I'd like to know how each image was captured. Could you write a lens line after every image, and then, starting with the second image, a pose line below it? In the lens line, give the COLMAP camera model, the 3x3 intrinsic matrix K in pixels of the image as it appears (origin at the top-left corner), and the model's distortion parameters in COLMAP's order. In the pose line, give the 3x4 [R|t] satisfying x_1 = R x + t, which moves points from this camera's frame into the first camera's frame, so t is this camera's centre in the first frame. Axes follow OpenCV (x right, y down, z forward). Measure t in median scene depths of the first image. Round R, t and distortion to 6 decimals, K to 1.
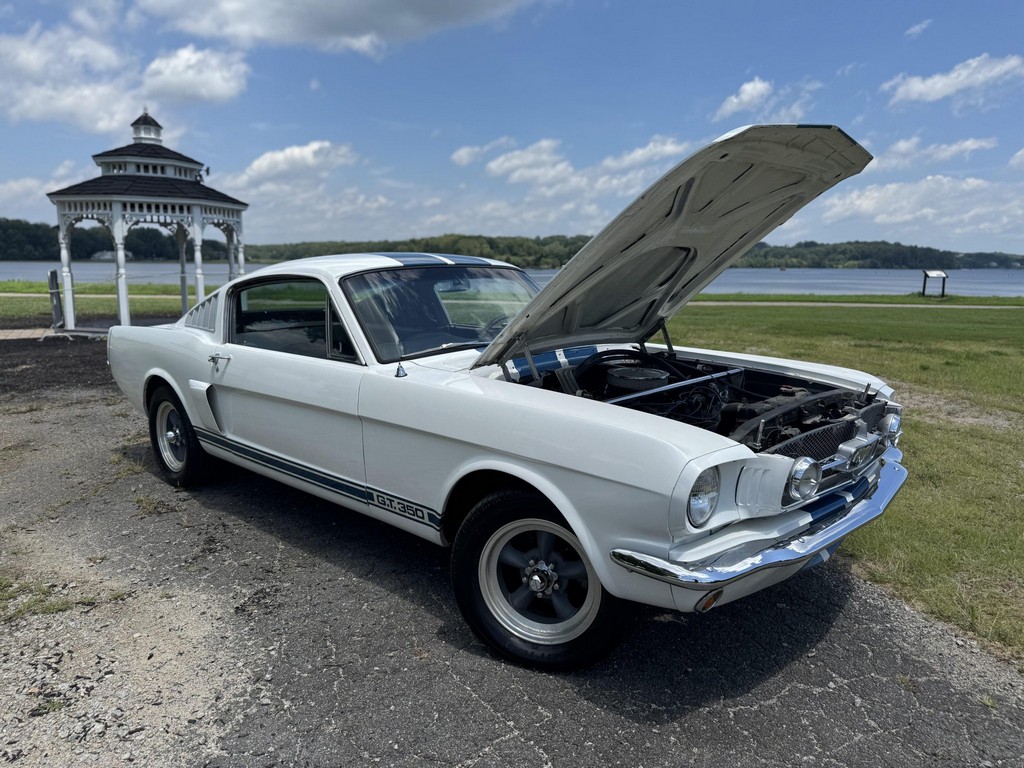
lens RADIAL K [[732.5, 0, 518.1], [0, 732.5, 386.3], [0, 0, 1]] dist [0.019417, -0.035616]
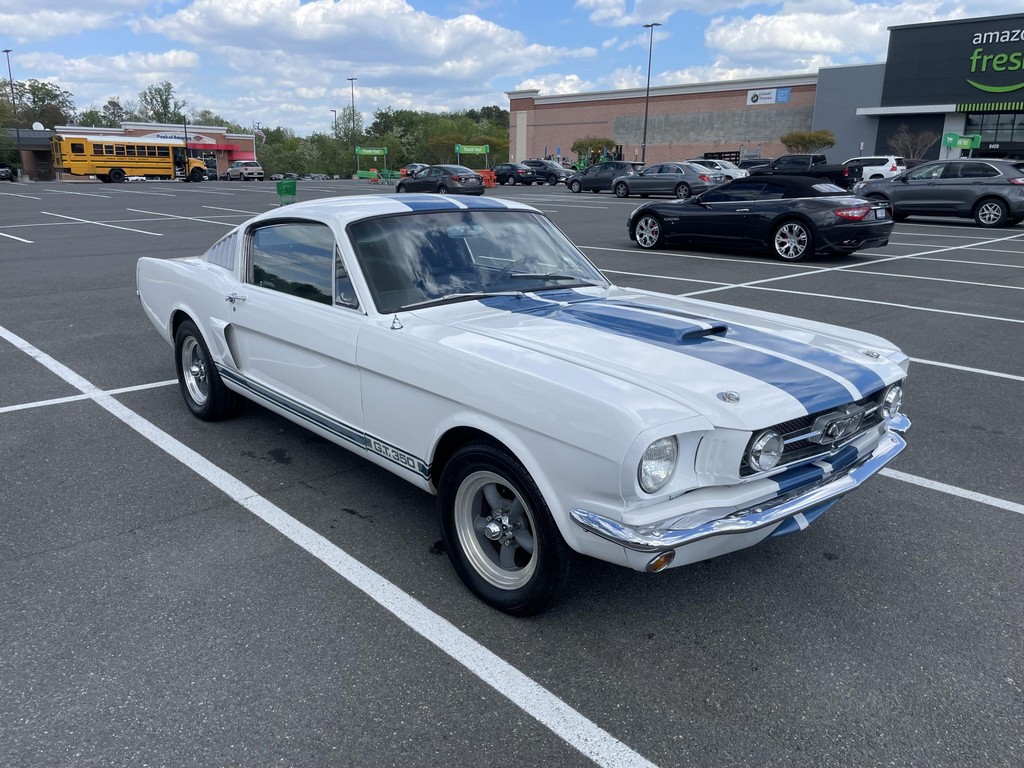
lens RADIAL K [[792.3, 0, 521.8], [0, 792.3, 386.7], [0, 0, 1]] dist [0.024373, -0.043181]
pose [[0.995607, 0.038603, -0.085299, 0.107728], [-0.030451, 0.995023, 0.094882, -0.041586], [0.088537, -0.091868, 0.991827, -0.081853]]
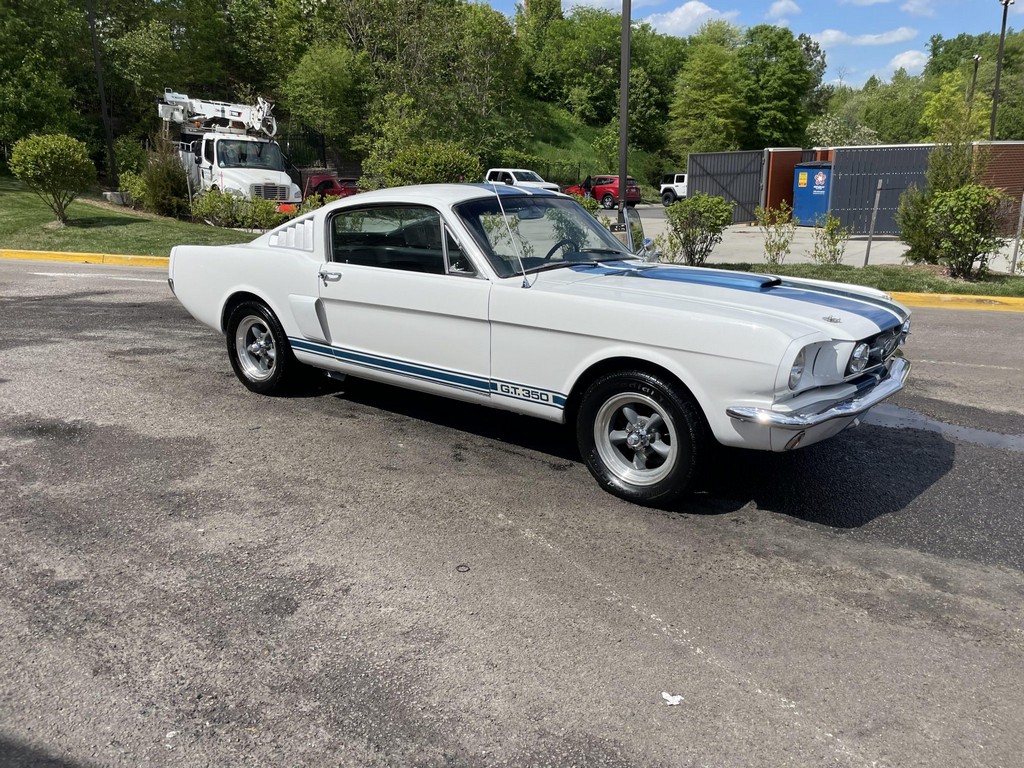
lens RADIAL K [[792.3, 0, 510.6], [0, 792.3, 389.8], [0, 0, 1]] dist [0.024373, -0.043181]
pose [[0.995429, -0.008562, 0.095116, -0.307393], [0.000297, 0.996246, 0.086571, 0.041690], [-0.095500, -0.086147, 0.991695, -0.328040]]
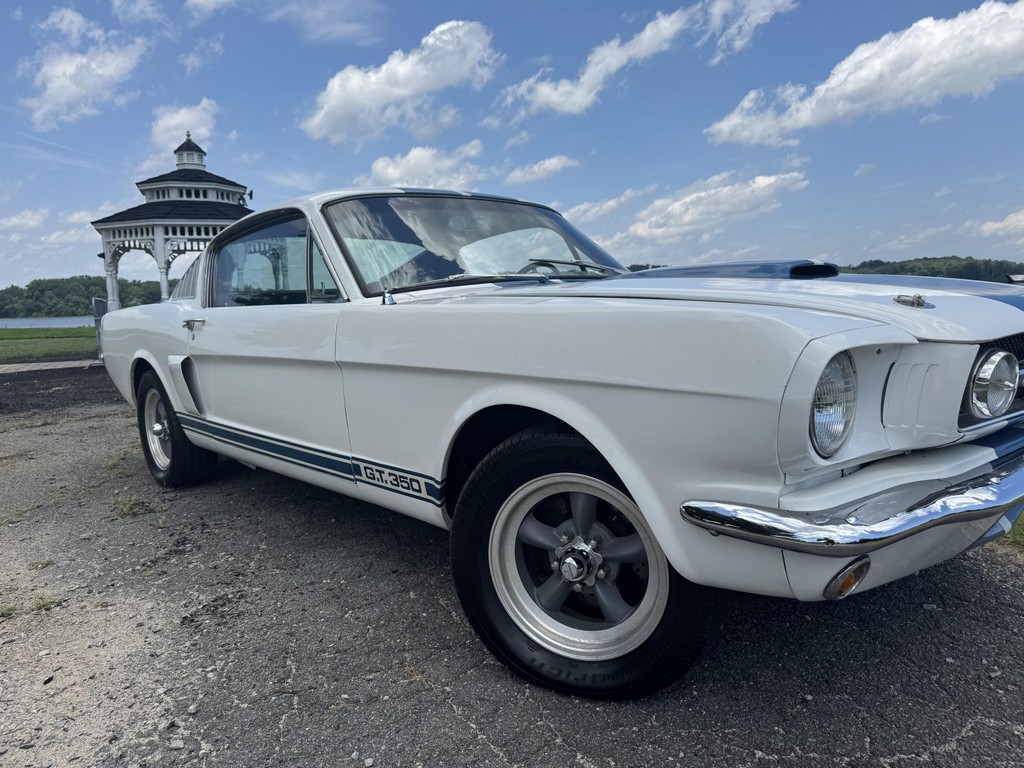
lens RADIAL K [[732.5, 0, 516.7], [0, 732.5, 392.2], [0, 0, 1]] dist [0.019417, -0.035616]
pose [[0.995812, -0.036524, -0.083814, 0.031051], [0.033310, 0.998667, -0.039431, 0.107600], [0.085143, 0.036474, 0.995701, 0.258826]]
